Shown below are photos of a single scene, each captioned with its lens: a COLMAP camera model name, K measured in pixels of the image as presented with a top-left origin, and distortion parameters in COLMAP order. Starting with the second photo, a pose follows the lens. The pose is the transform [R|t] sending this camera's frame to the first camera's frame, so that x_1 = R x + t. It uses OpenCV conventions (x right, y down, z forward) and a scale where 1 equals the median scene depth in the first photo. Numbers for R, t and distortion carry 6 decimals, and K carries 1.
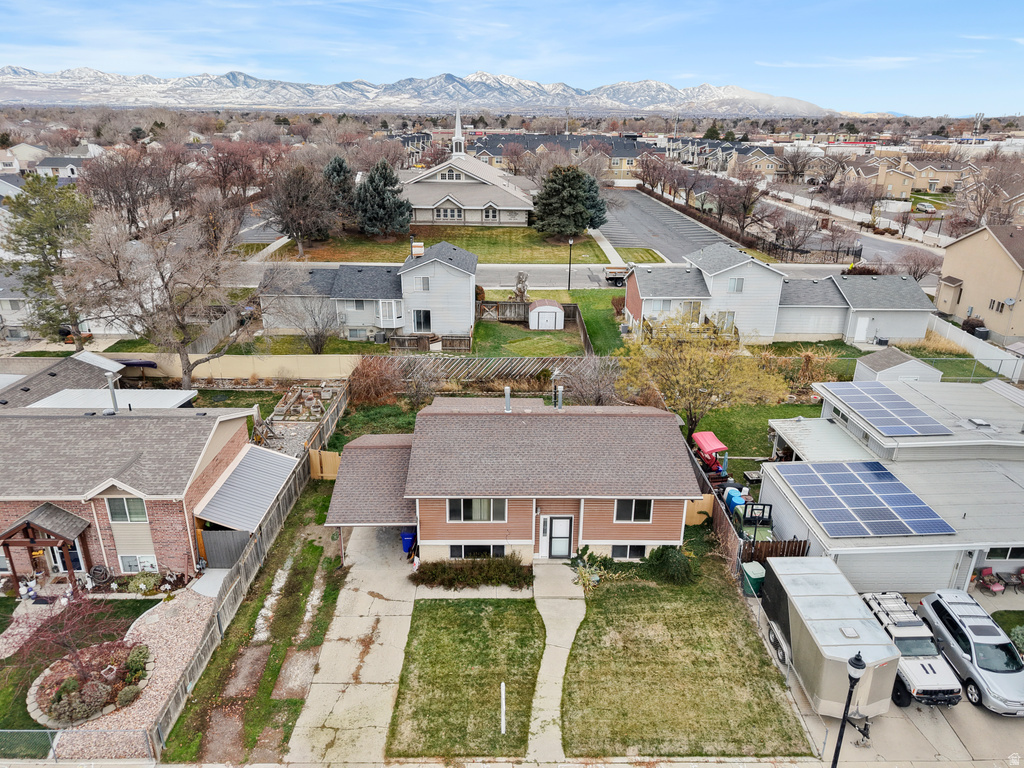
lens RADIAL K [[702.5, 0, 512.0], [0, 702.5, 384.0], [0, 0, 1]] dist [0.014364, -0.003654]
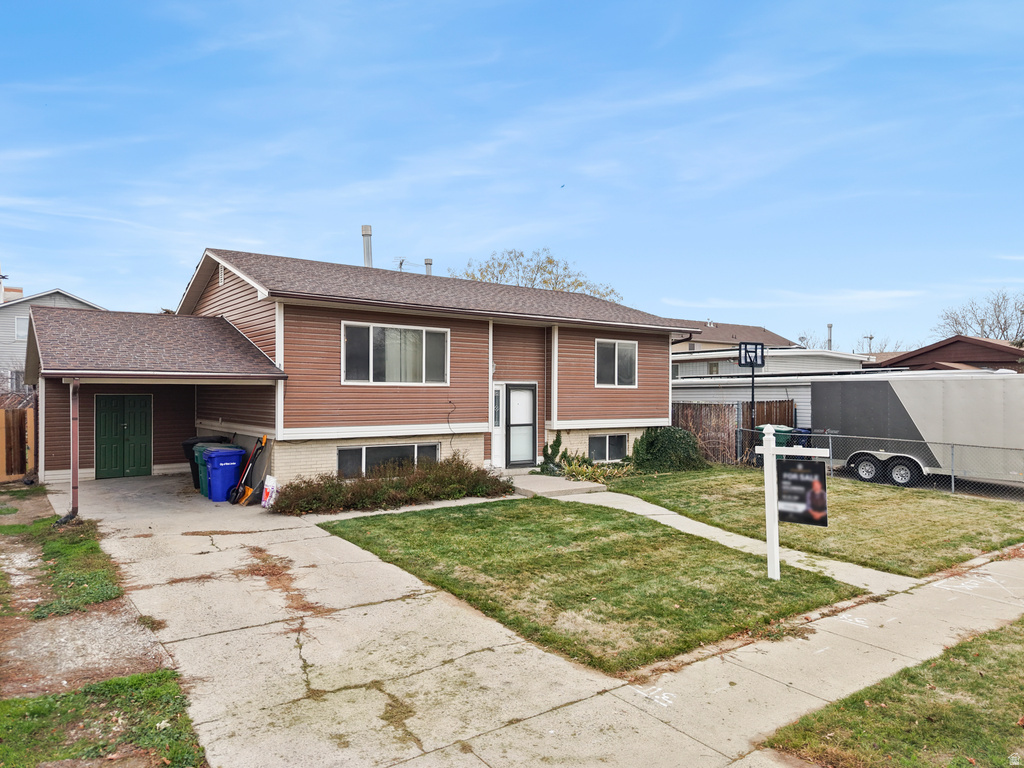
lens RADIAL K [[690.0, 0, 517.2], [0, 690.0, 400.8], [0, 0, 1]] dist [0.008357, -0.000996]
pose [[0.813094, -0.013386, 0.581979, -0.262879], [0.213331, 0.937037, -0.276497, 0.354028], [-0.541635, 0.348972, 0.764755, 0.554315]]
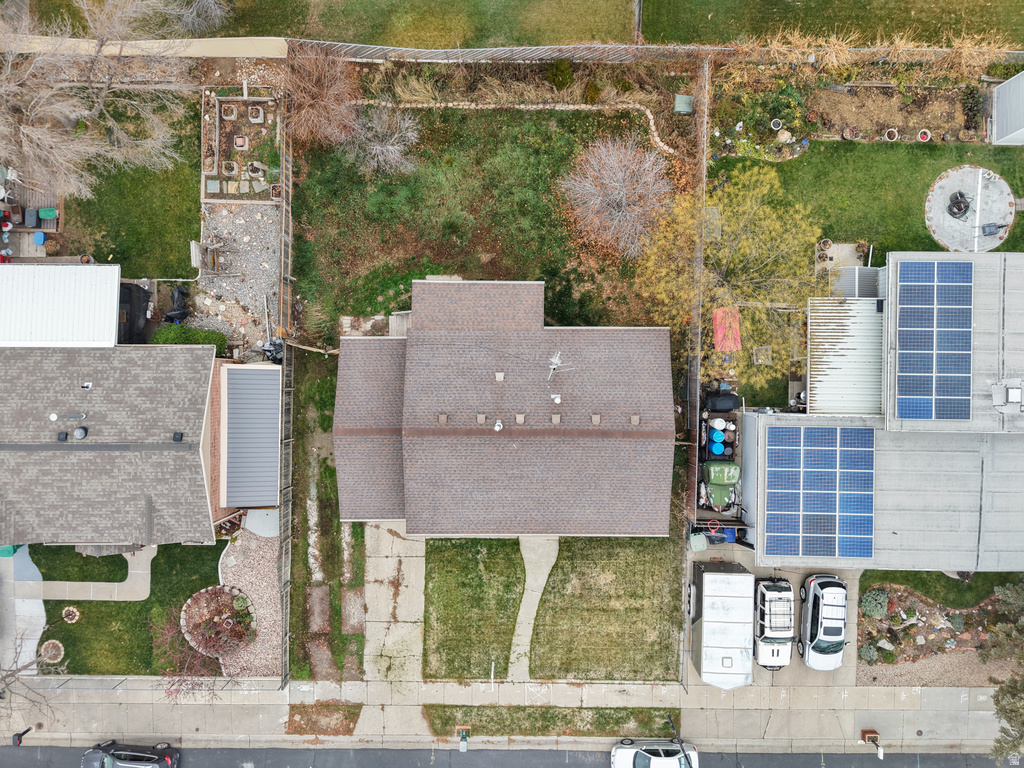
lens RADIAL K [[702.5, 0, 512.0], [0, 702.5, 384.0], [0, 0, 1]] dist [0.014364, -0.003654]
pose [[0.999721, 0.023609, 0.000067, 0.011280], [-0.007883, 0.331109, 0.943560, -0.927086], [0.022254, -0.943297, 0.331203, 0.794383]]
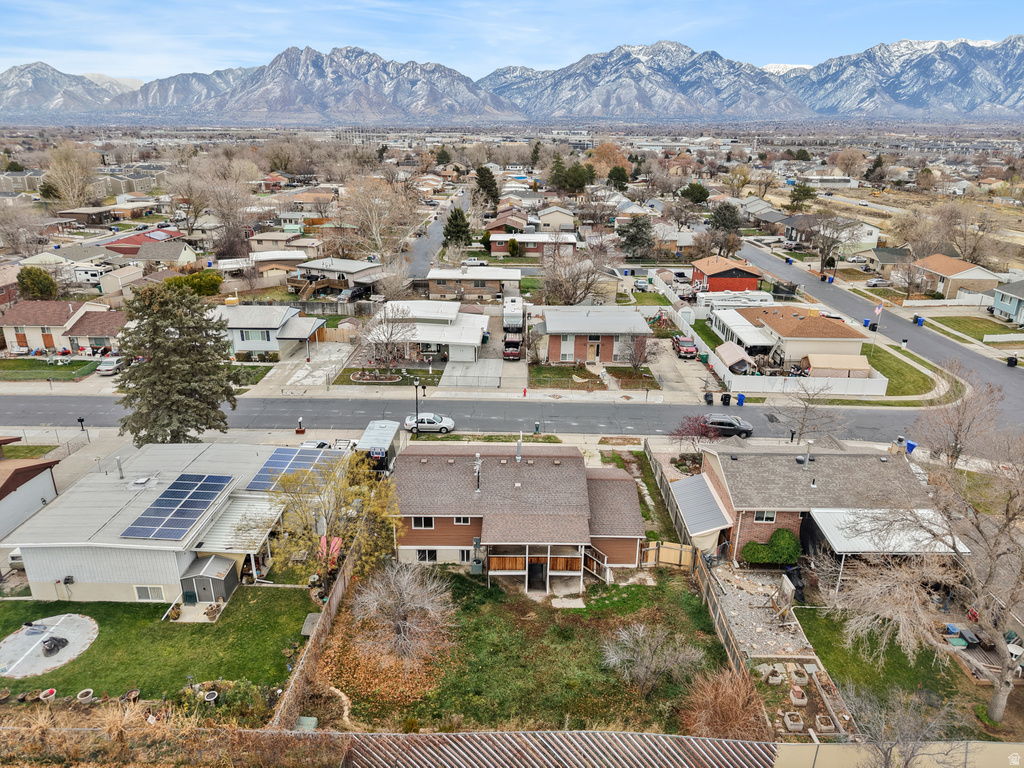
lens RADIAL K [[652.9, 0, 512.0], [0, 652.9, 384.0], [0, 0, 1]] dist [0.004642, -0.000734]
pose [[-0.999534, -0.023930, 0.018945, -0.015107], [-0.005336, 0.748150, 0.663508, -0.972153], [-0.030052, 0.663098, -0.747929, 1.965390]]
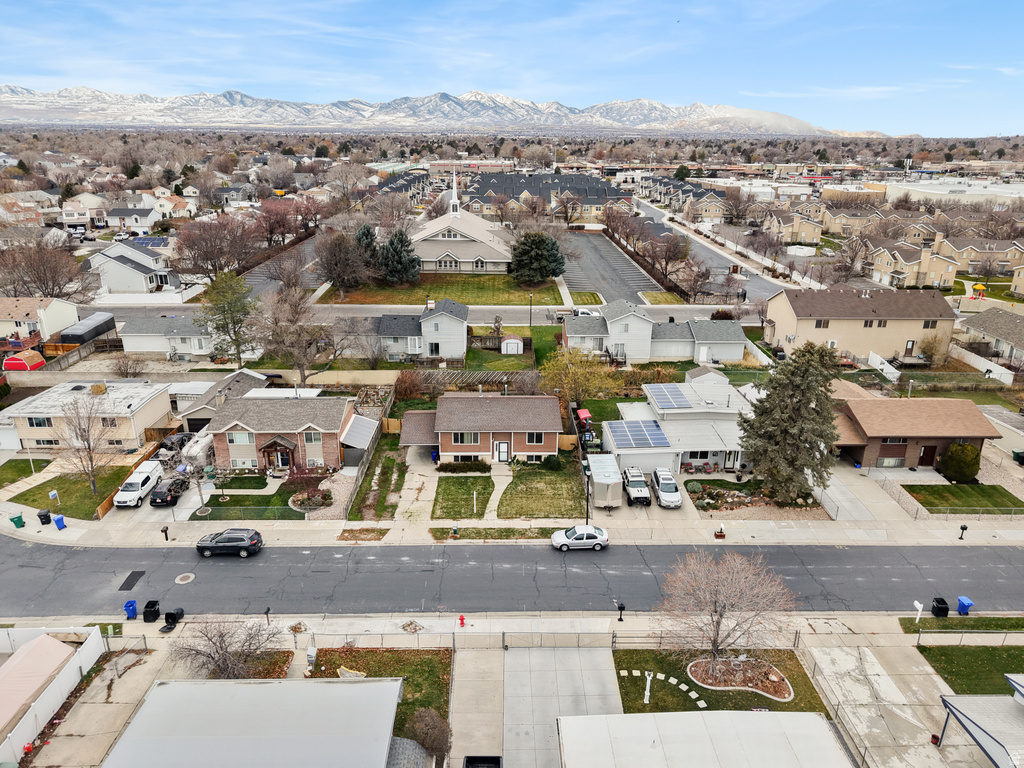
lens RADIAL K [[709.2, 0, 512.0], [0, 709.2, 384.0], [0, 0, 1]] dist [0.055179, -0.001860]
pose [[0.999979, -0.002649, 0.005888, 0.082711], [0.002780, 0.999745, -0.022423, 0.053649], [-0.005827, 0.022439, 0.999731, -1.241861]]
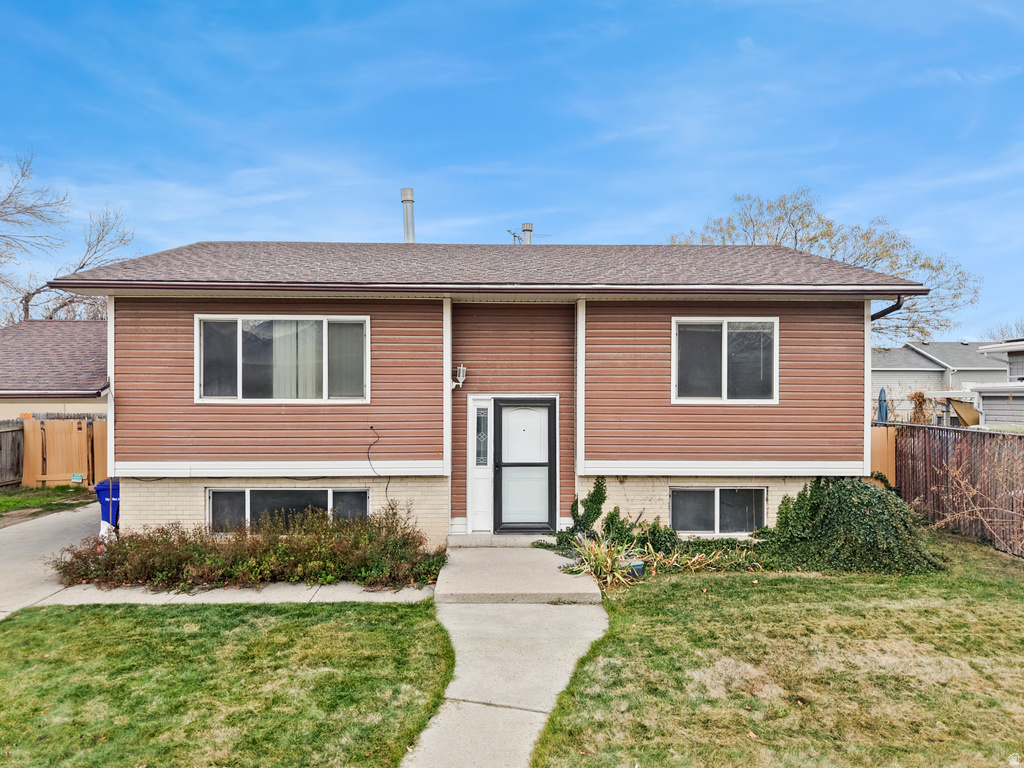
lens RADIAL K [[702.5, 0, 512.0], [0, 702.5, 384.0], [0, 0, 1]] dist [0.014364, -0.003654]
pose [[0.999937, -0.007915, 0.007973, 0.059408], [0.010299, 0.929317, -0.369139, 0.309892], [-0.004488, 0.369197, 0.929340, 0.647190]]
